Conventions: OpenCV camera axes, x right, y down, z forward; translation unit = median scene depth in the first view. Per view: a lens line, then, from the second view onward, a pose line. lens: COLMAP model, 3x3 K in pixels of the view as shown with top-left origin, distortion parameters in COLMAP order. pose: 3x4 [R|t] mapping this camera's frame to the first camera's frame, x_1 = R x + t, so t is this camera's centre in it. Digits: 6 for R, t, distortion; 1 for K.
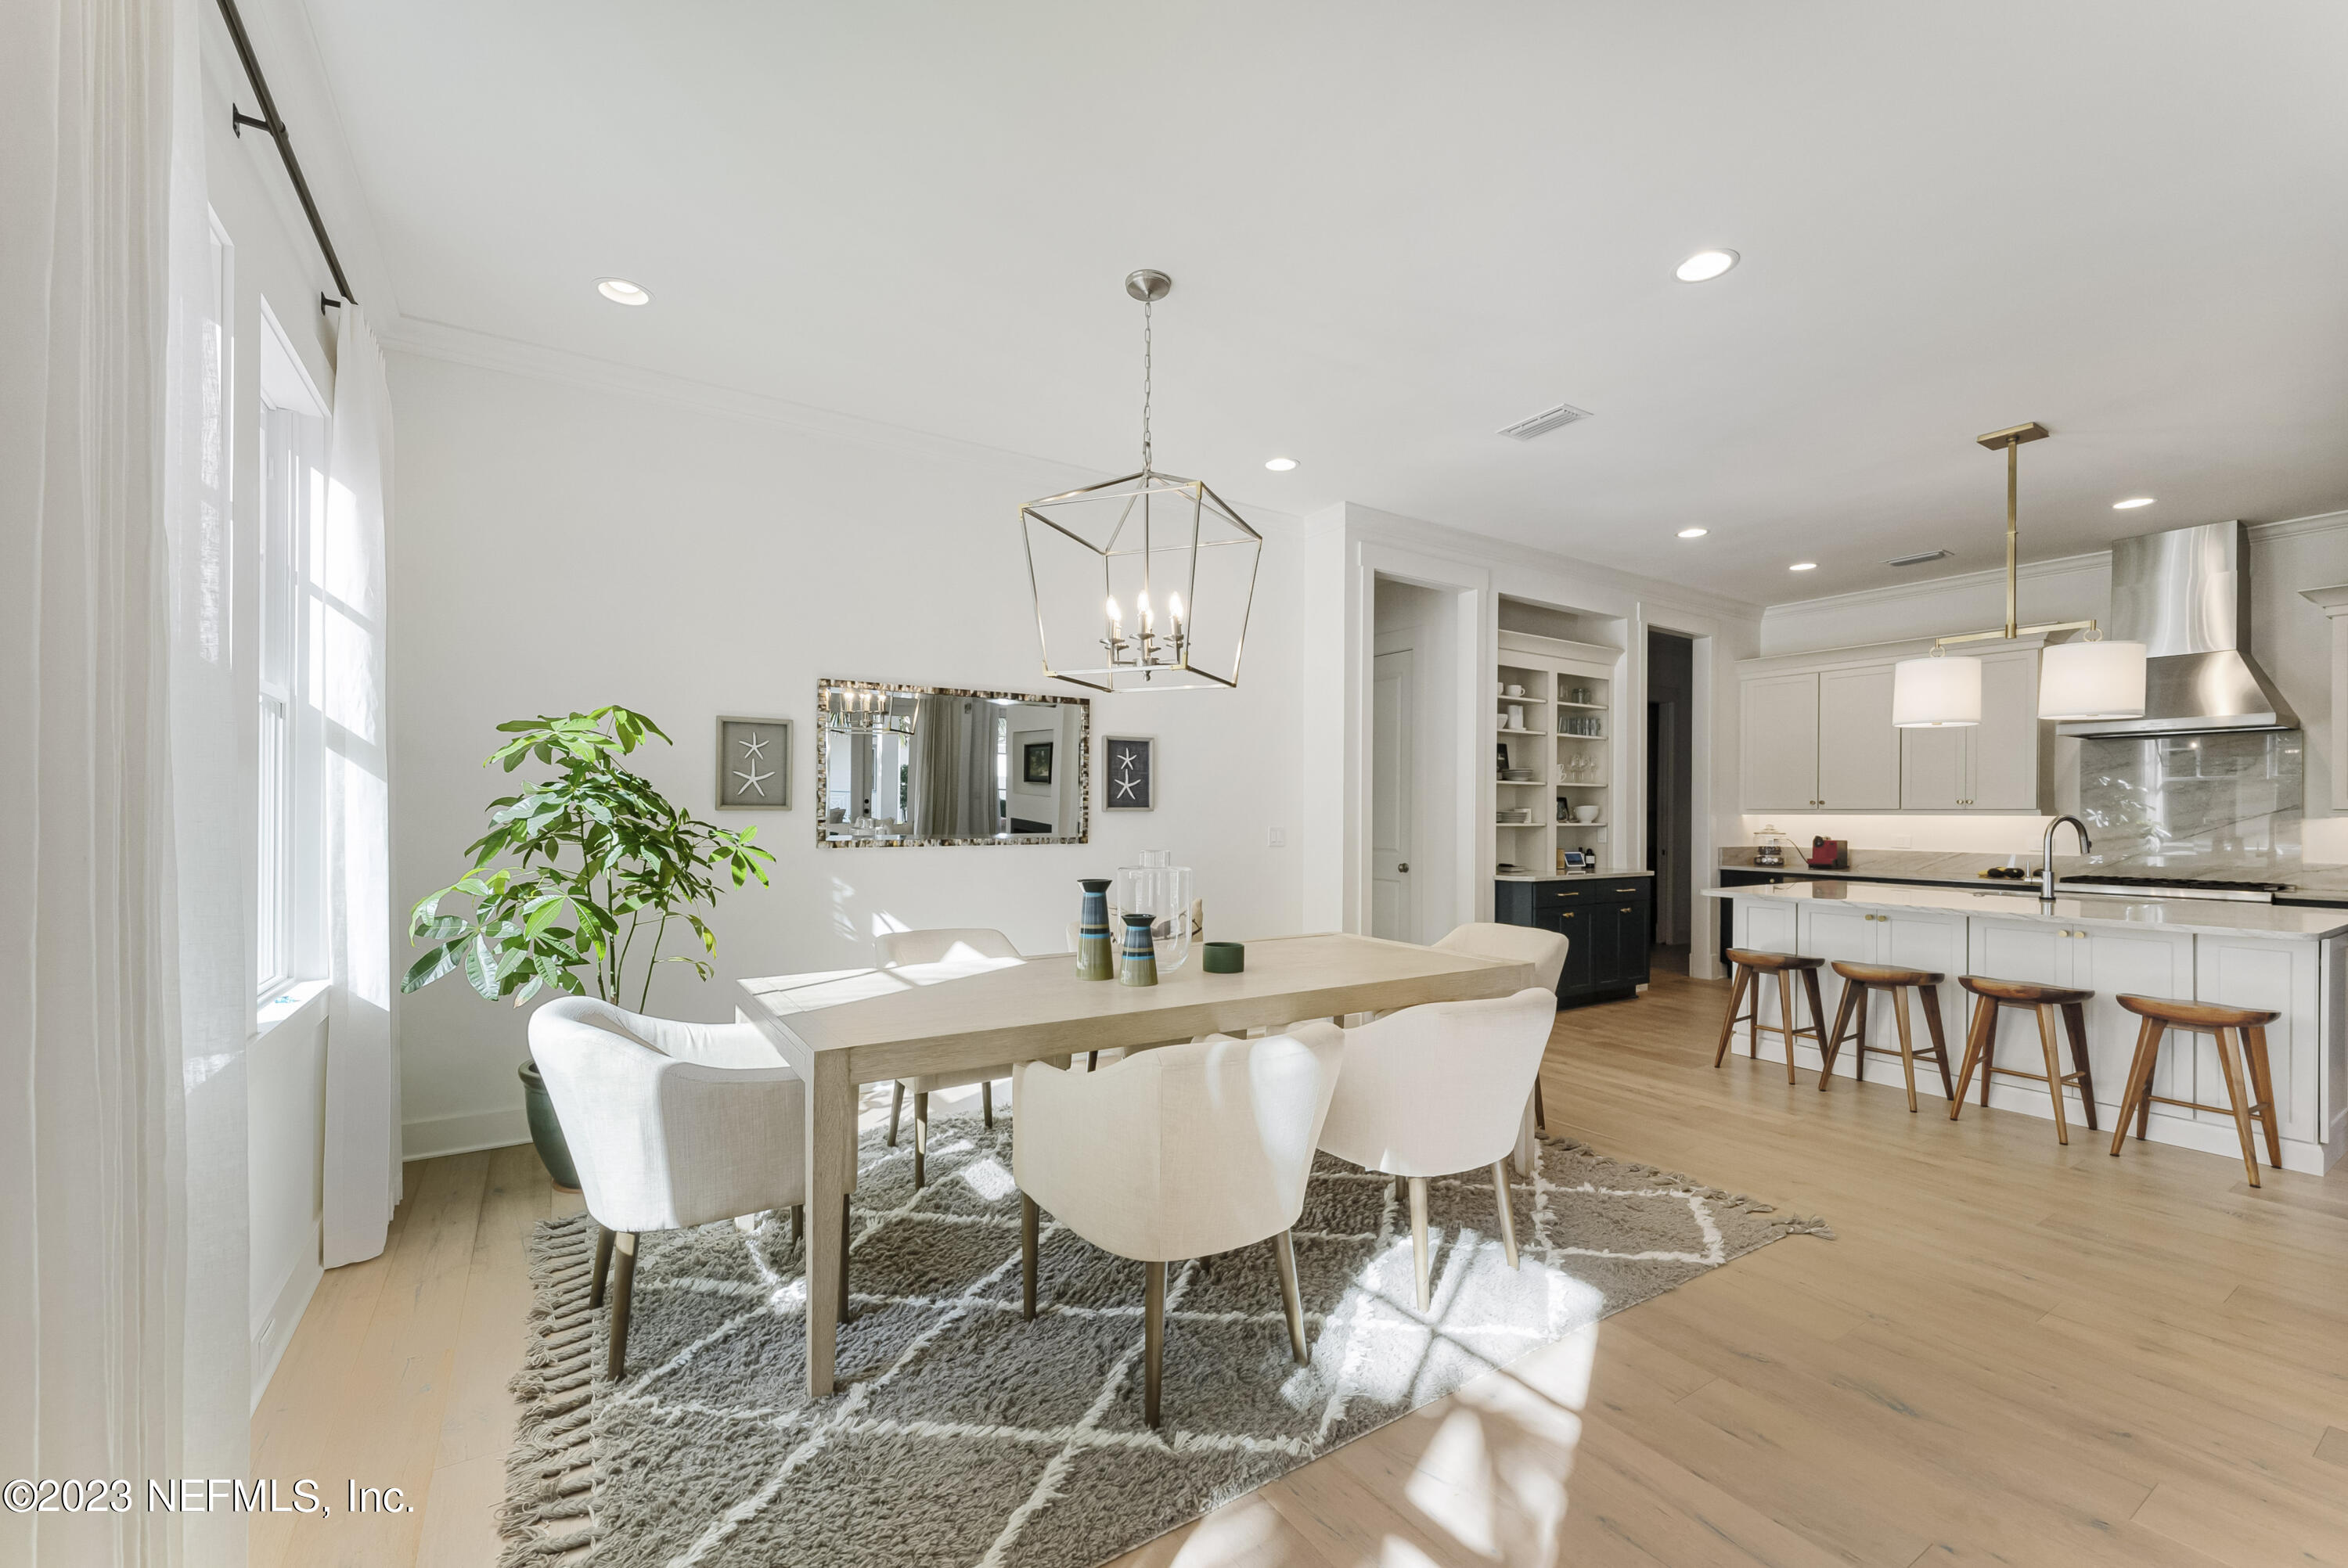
lens RADIAL K [[948.2, 0, 1168.7], [0, 948.2, 819.4], [0, 0, 1]] dist [-0.000467, -0.000847]
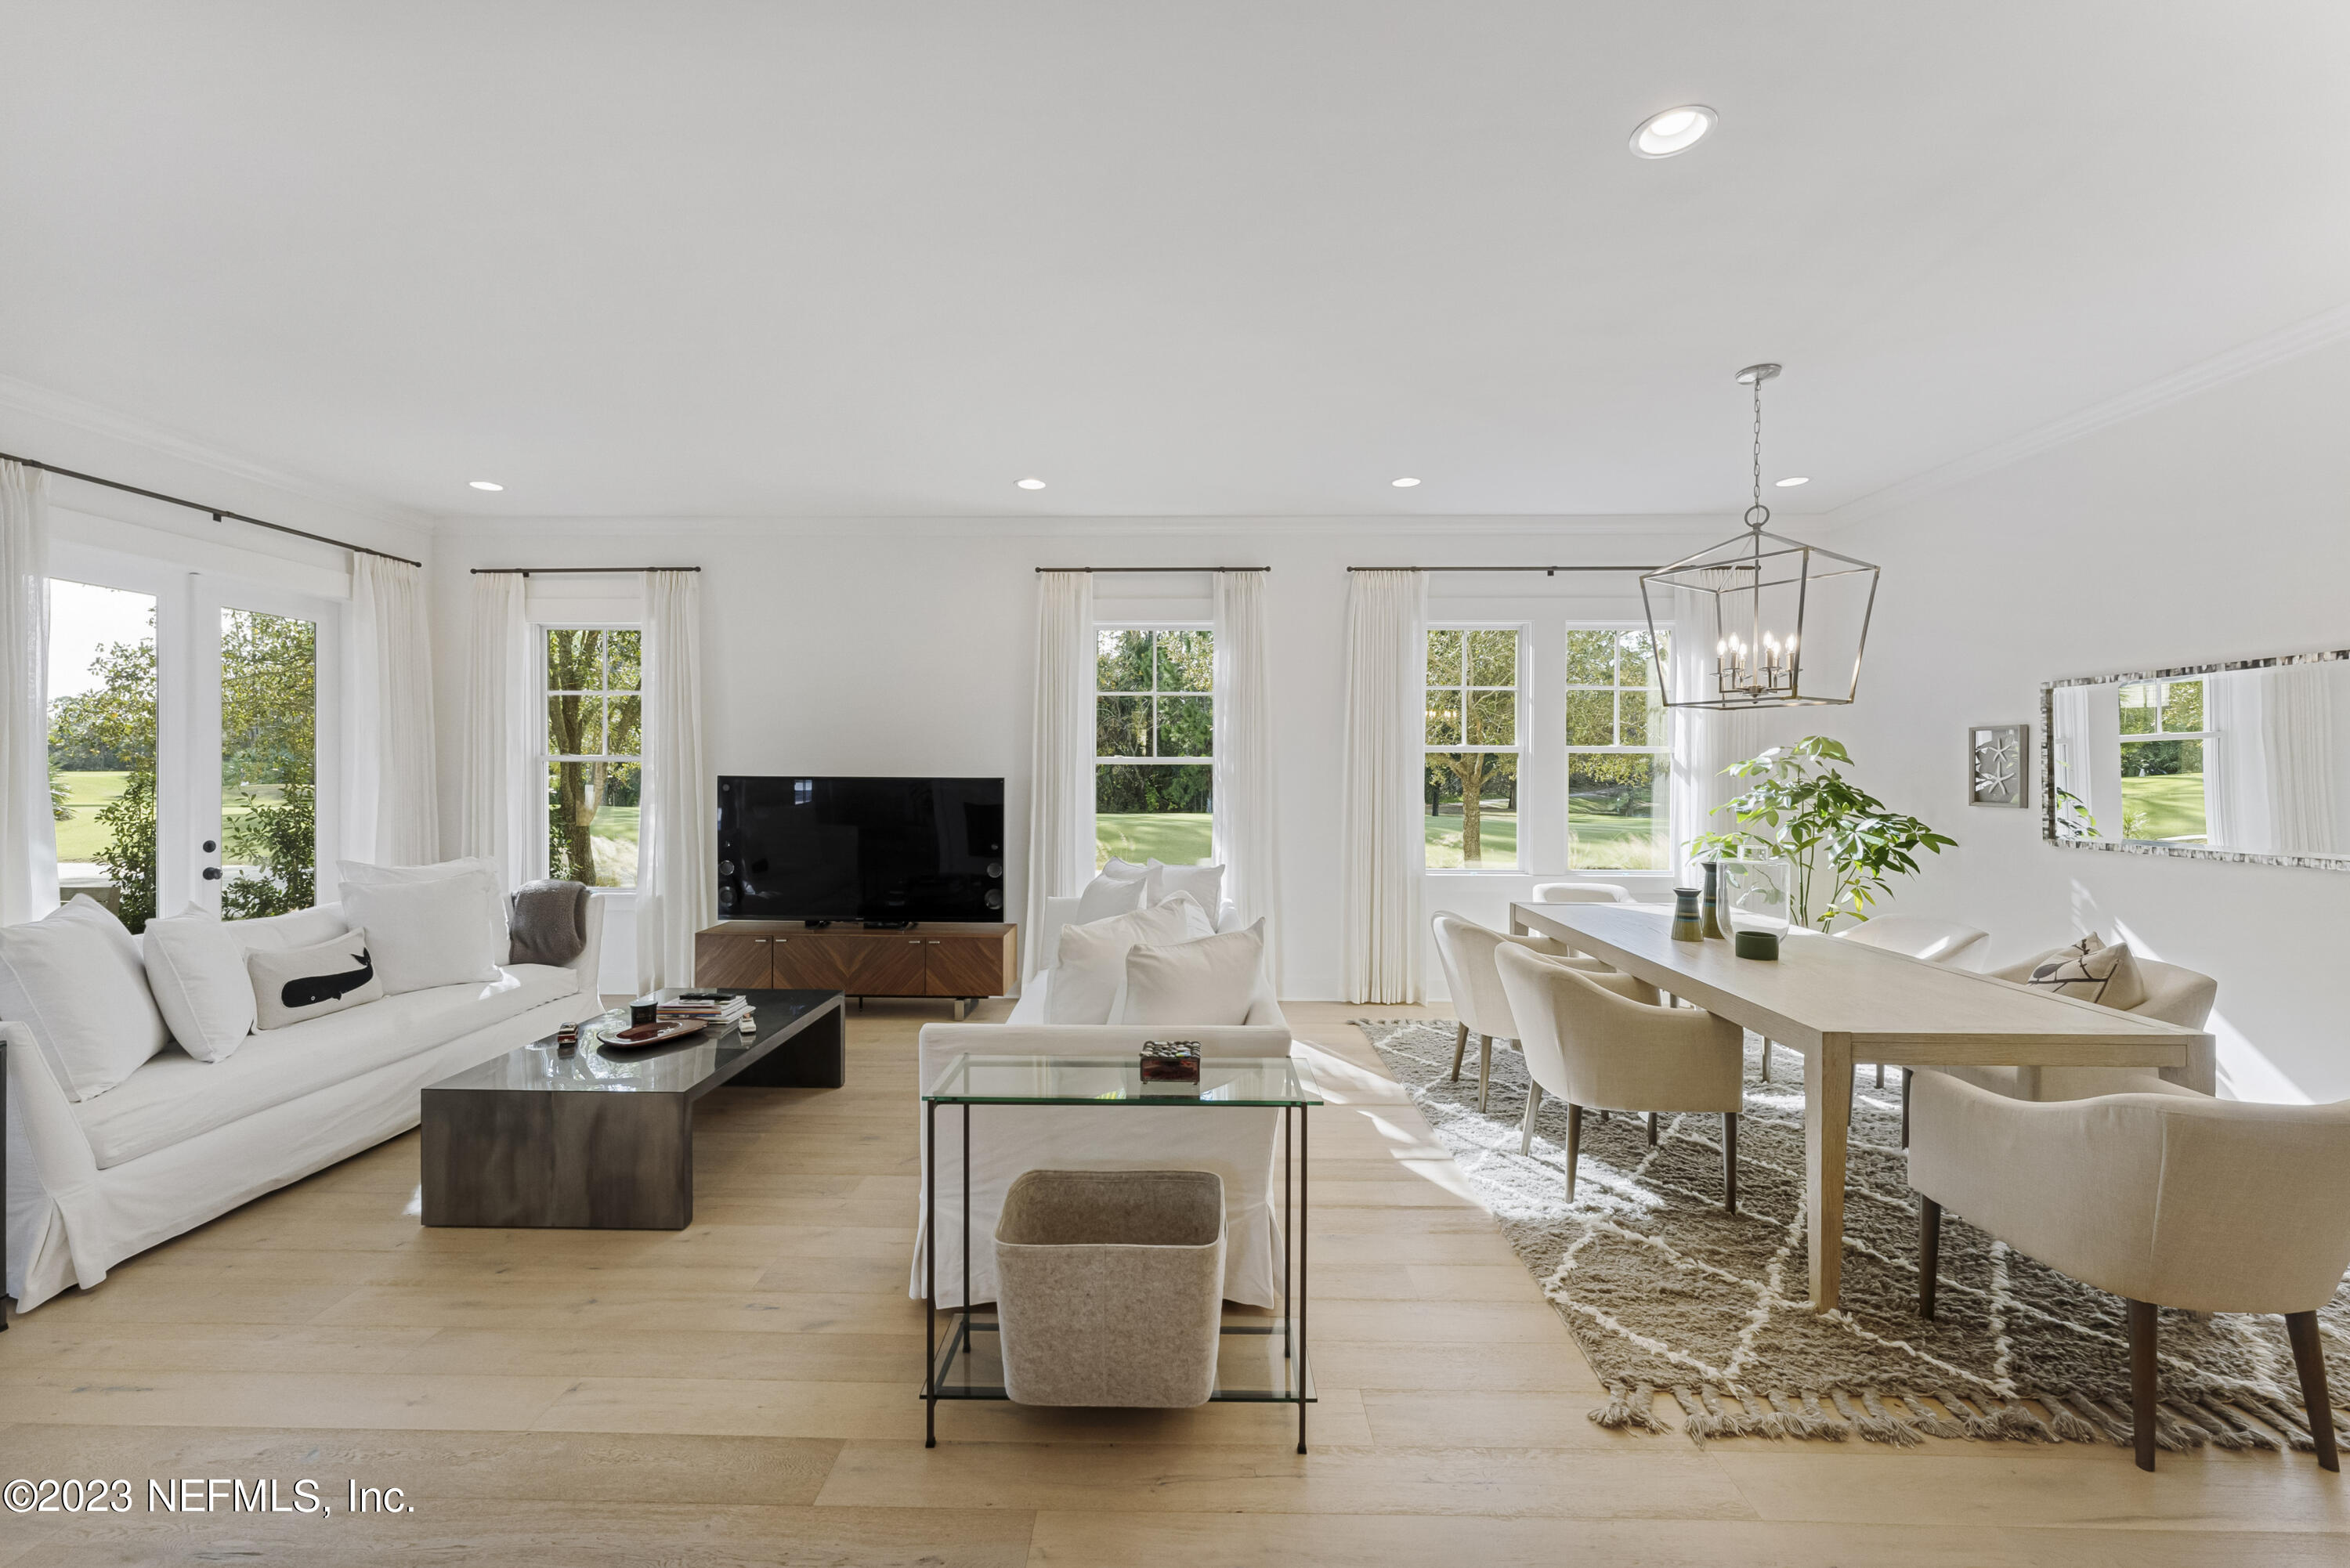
lens RADIAL K [[949.1, 0, 1152.5], [0, 949.1, 787.4], [0, 0, 1]] dist [-0.000467, -0.000847]
pose [[-0.568573, 0.005734, -0.822613, 1.054491], [-0.013539, 0.999775, 0.016327, -0.038109], [0.822521, 0.020421, -0.568368, 0.796698]]
